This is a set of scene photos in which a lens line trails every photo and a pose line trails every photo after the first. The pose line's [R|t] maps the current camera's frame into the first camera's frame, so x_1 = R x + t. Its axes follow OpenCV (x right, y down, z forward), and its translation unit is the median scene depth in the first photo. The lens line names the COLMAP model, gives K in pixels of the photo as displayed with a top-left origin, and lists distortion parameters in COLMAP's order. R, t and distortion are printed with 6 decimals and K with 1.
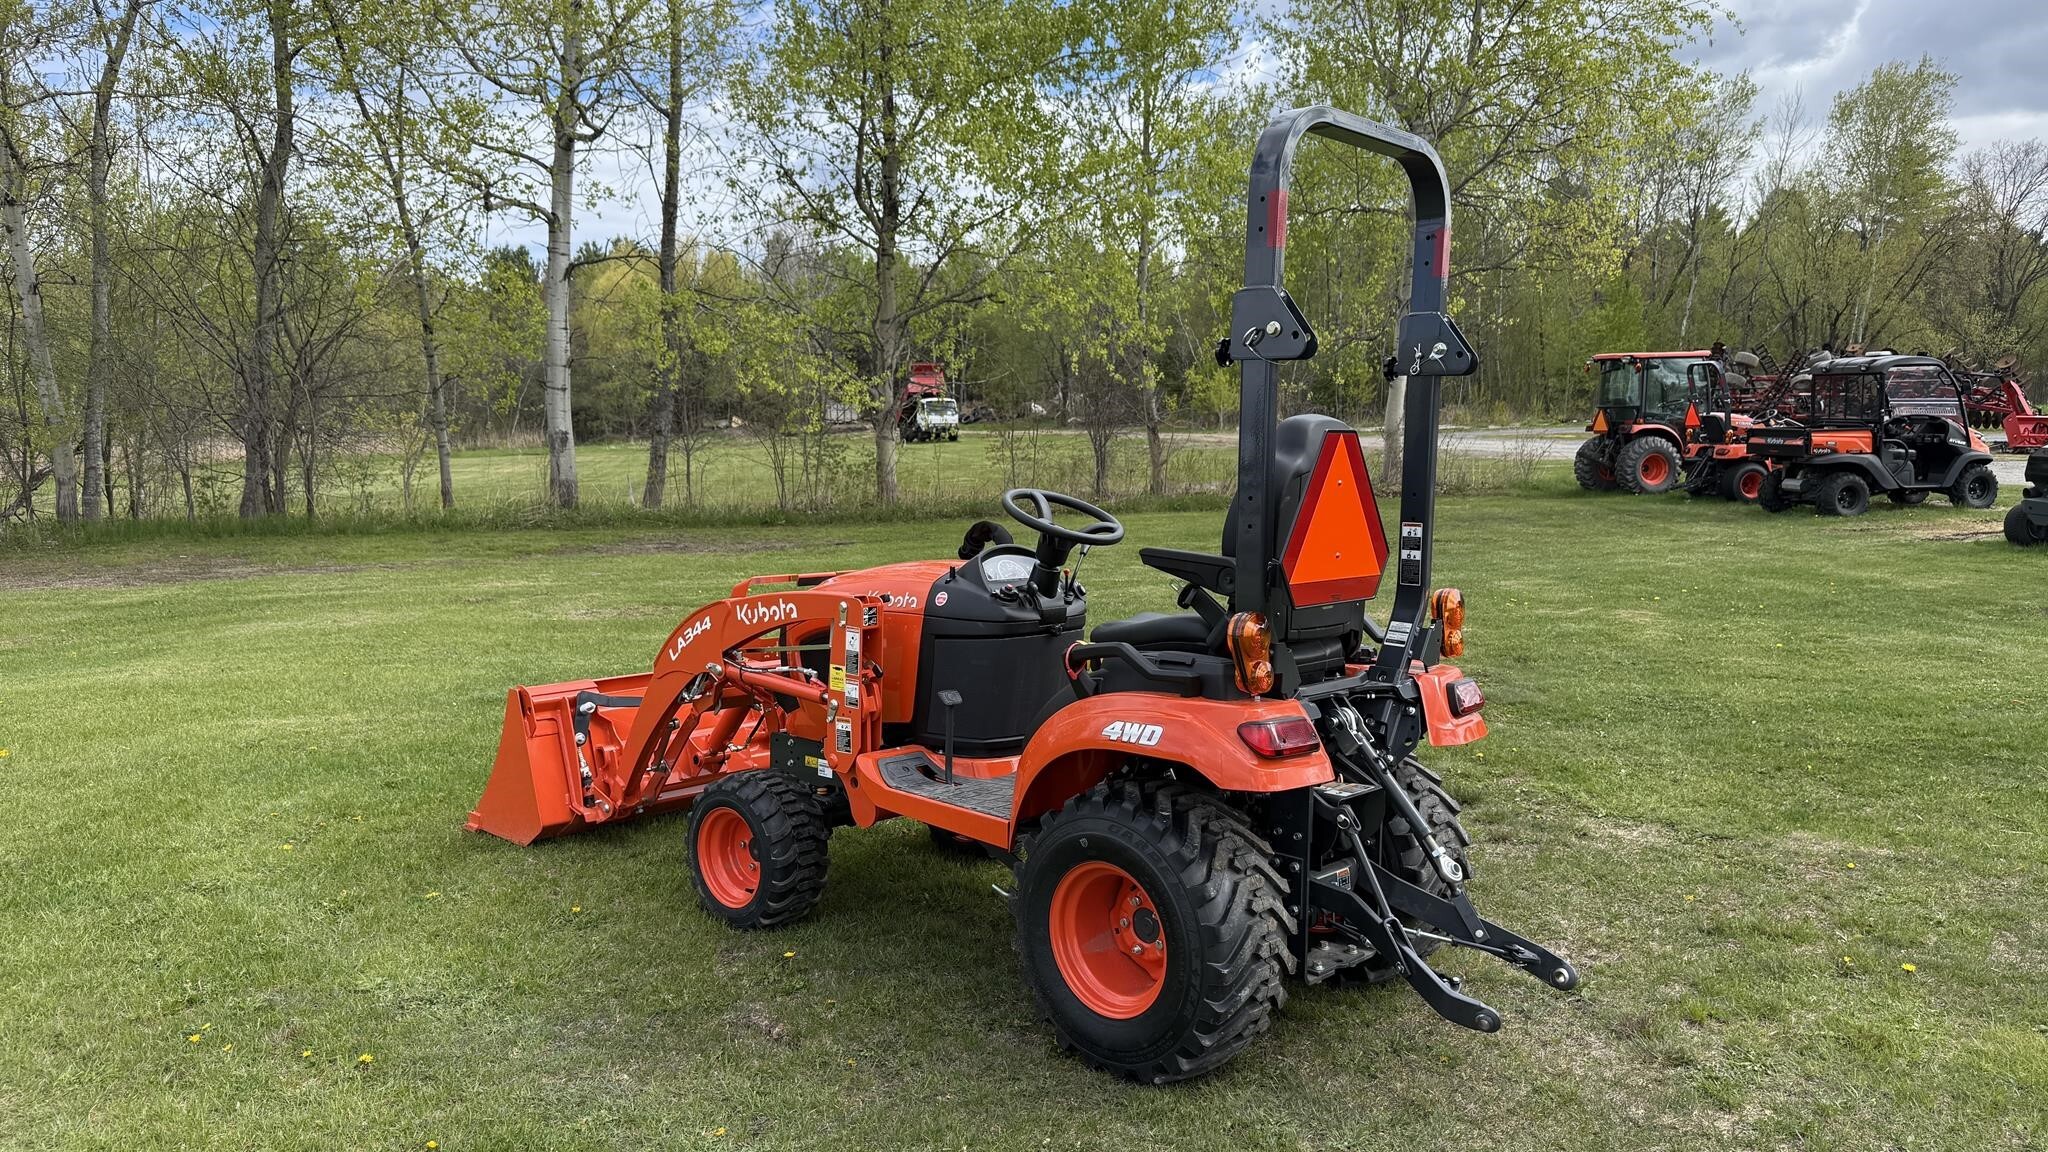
lens RADIAL K [[1437.0, 0, 1000.2], [0, 1437.0, 570.9], [0, 0, 1]] dist [0.041446, -0.064956]
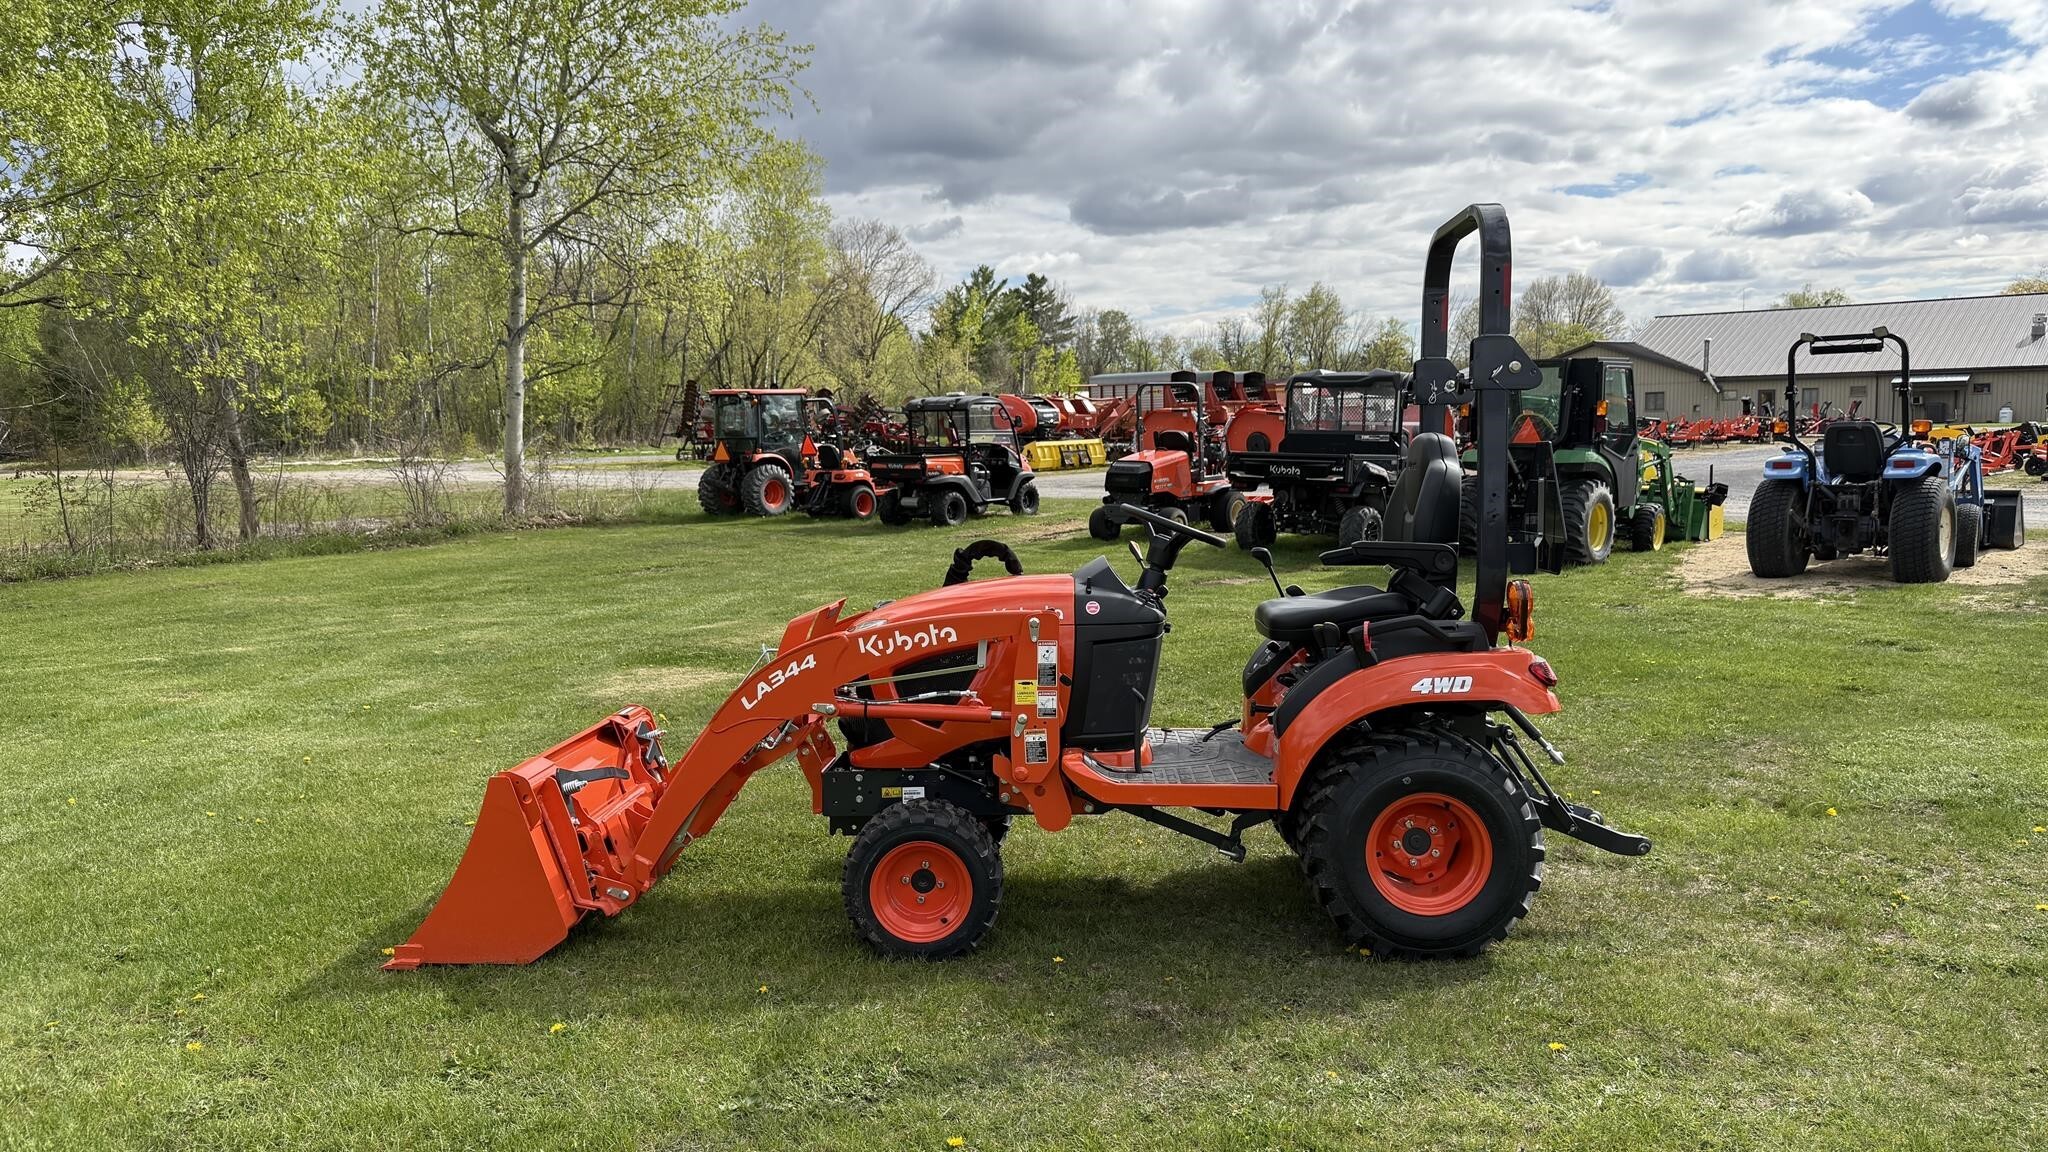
lens RADIAL K [[1437.0, 0, 992.7], [0, 1437.0, 638.8], [0, 0, 1]] dist [0.041446, -0.064956]
pose [[0.751539, -0.095276, 0.652772, -0.689386], [0.080018, 0.995375, 0.053156, -0.017723], [-0.654818, 0.012285, 0.755687, 0.205973]]
